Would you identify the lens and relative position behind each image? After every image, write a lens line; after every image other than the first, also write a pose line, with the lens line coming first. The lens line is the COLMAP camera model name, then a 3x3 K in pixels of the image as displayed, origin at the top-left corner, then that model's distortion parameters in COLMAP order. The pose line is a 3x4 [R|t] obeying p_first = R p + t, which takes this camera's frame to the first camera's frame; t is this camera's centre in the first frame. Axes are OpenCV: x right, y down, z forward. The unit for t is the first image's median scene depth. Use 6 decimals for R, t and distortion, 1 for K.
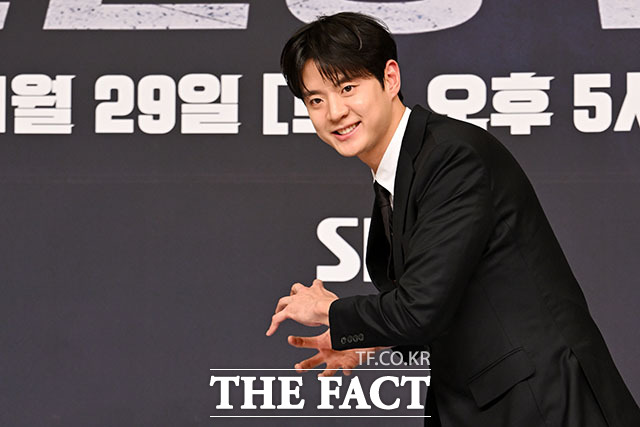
lens RADIAL K [[4646.5, 0, 340.5], [0, 4646.5, 314.0], [0, 0, 1]] dist [0.291265, 0.000000]
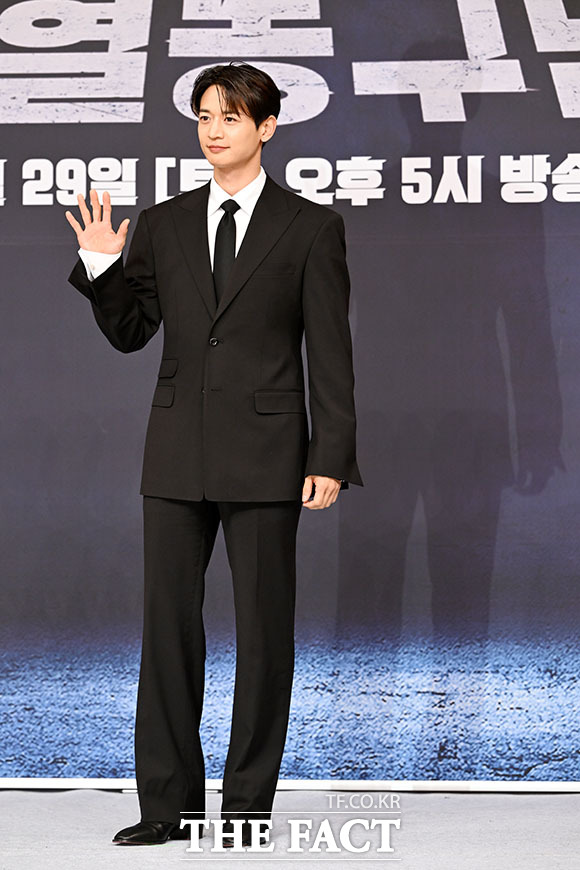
lens RADIAL K [[4783.8, 0, 271.3], [0, 4783.8, 574.3], [0, 0, 1]] dist [-0.024629, 0.000000]
pose [[0.999972, -0.001226, -0.007367, 0.024280], [0.001468, 0.999459, 0.032859, 0.018803], [0.007323, -0.032869, 0.999433, -0.302167]]
